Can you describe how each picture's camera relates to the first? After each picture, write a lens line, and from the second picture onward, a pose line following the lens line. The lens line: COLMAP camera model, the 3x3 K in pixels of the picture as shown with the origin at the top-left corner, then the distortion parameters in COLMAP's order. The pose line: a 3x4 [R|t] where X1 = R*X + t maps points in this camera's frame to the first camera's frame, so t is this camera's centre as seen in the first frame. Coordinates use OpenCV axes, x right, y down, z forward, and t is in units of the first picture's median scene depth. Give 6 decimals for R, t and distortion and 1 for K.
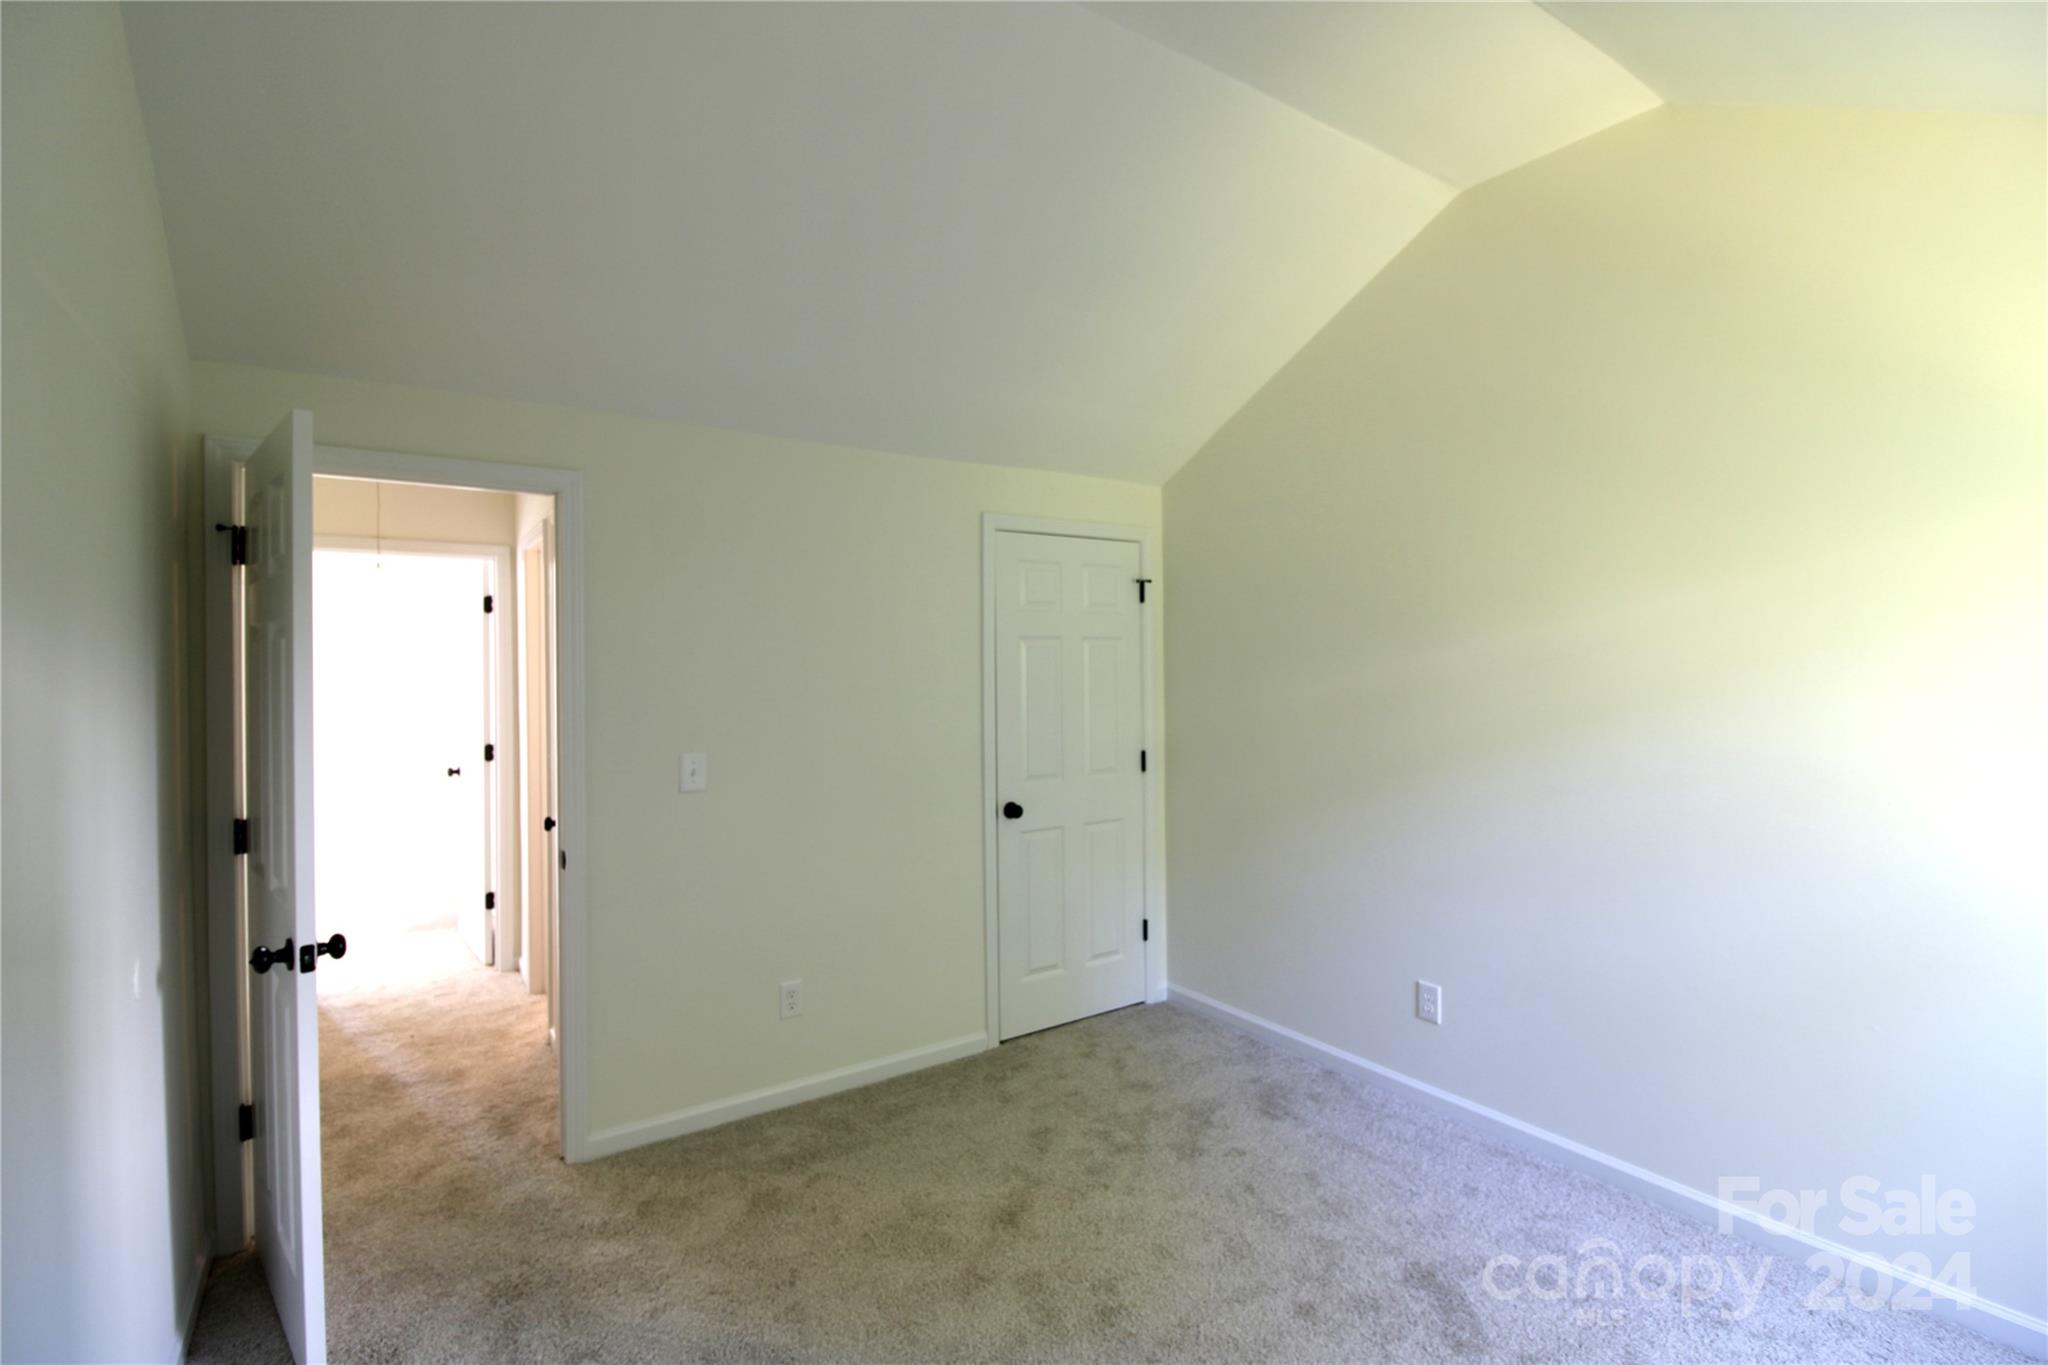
lens RADIAL K [[950.7, 0, 1036.1], [0, 950.7, 667.7], [0, 0, 1]] dist [0.002630, -0.014618]
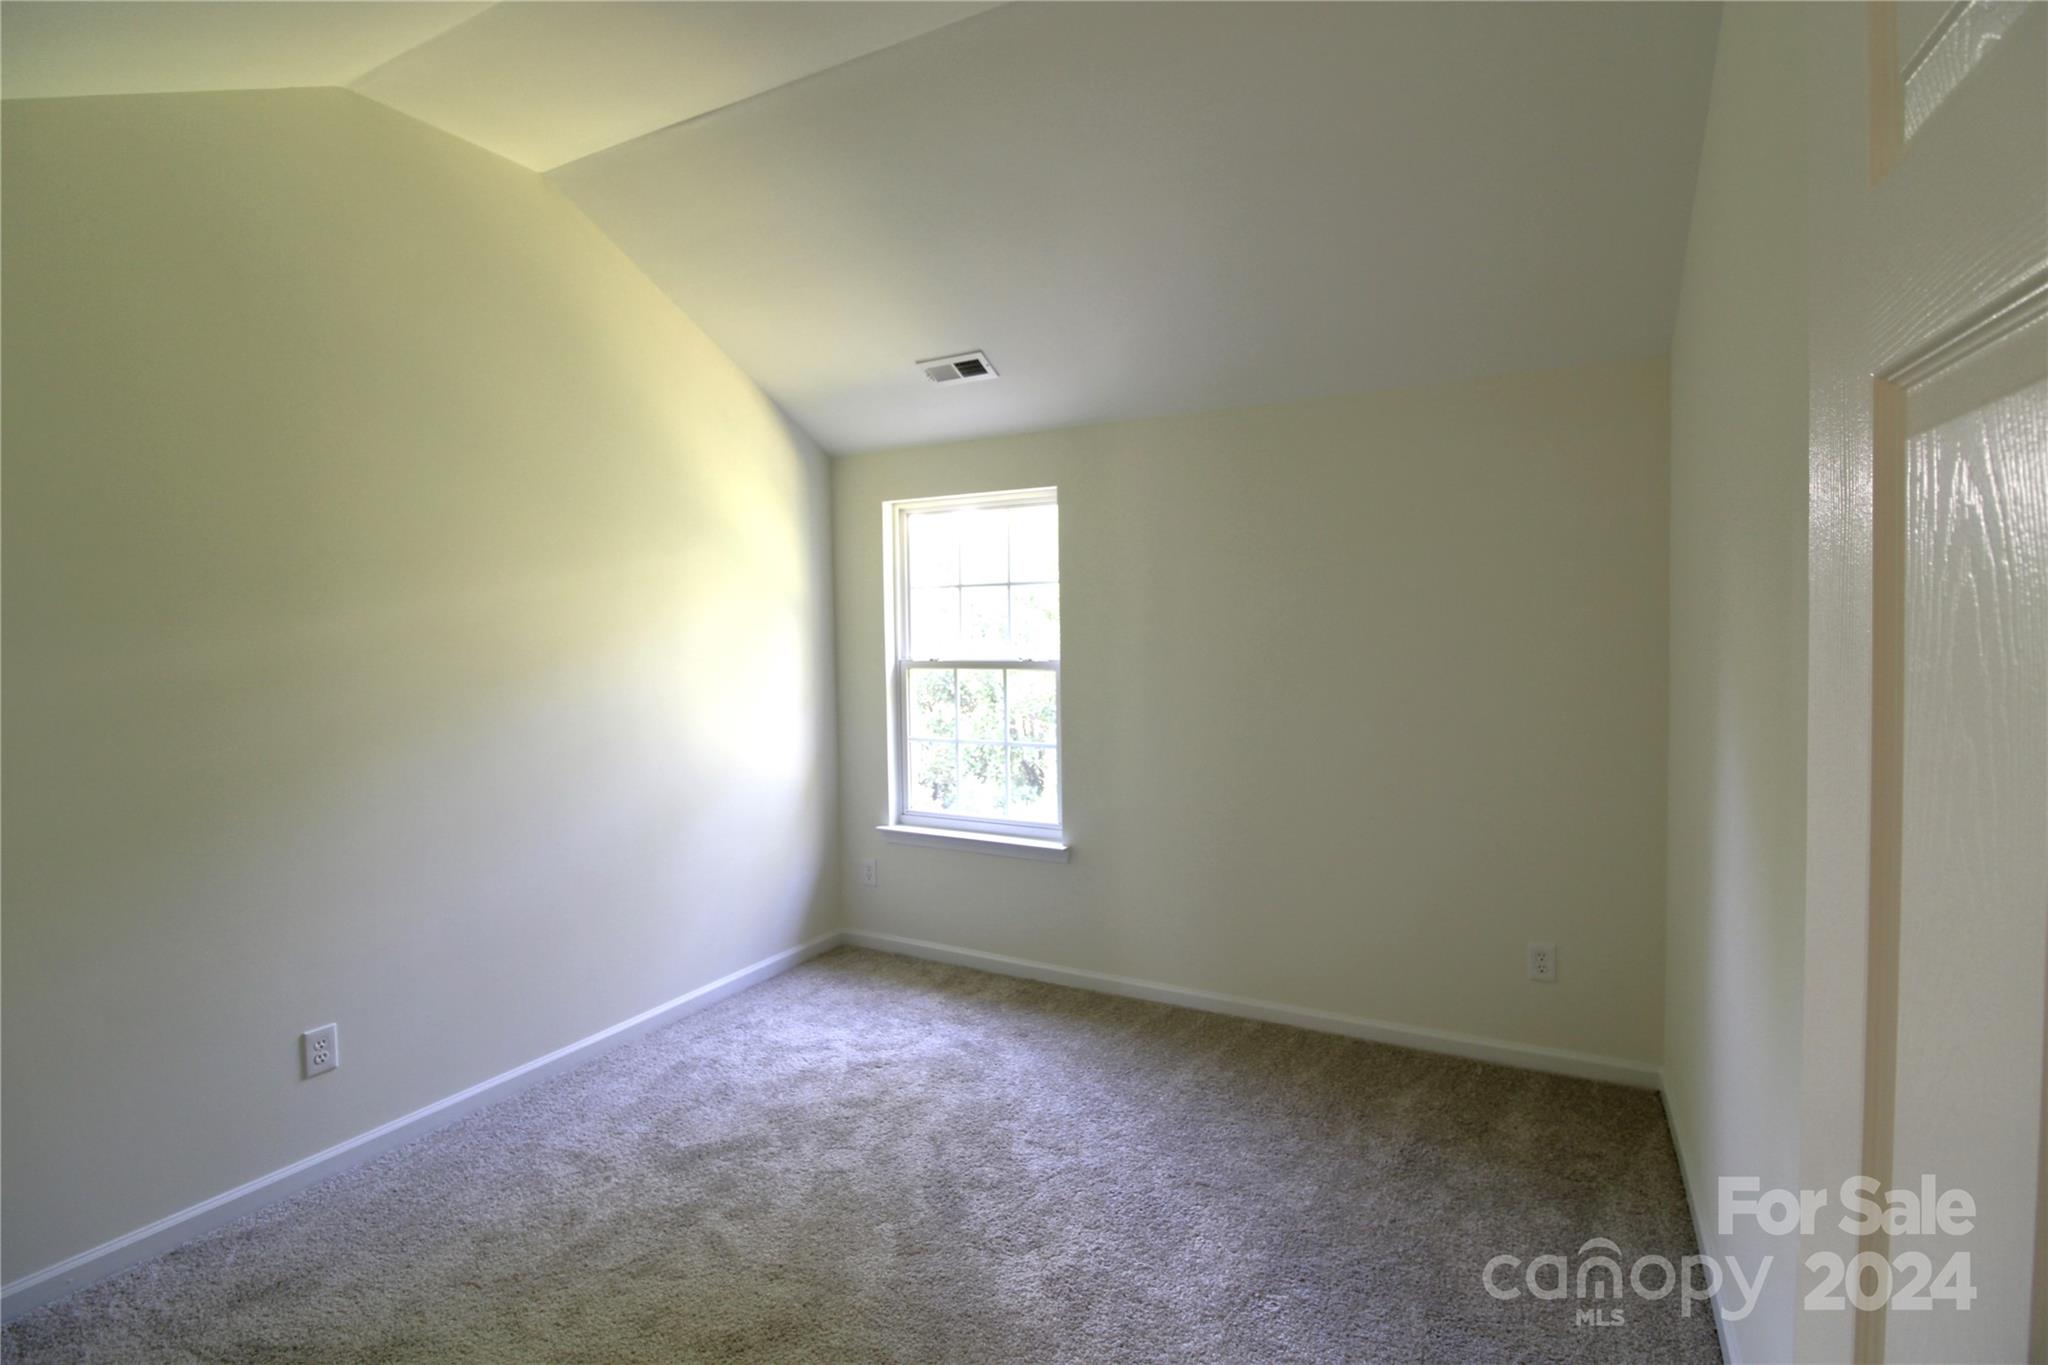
lens RADIAL K [[950.7, 0, 1036.1], [0, 950.7, 667.7], [0, 0, 1]] dist [0.002630, -0.014618]
pose [[-0.462568, -0.021721, 0.886318, -0.776000], [0.002499, 0.999664, 0.025803, 0.000553], [-0.886580, 0.014150, -0.462358, 1.074831]]
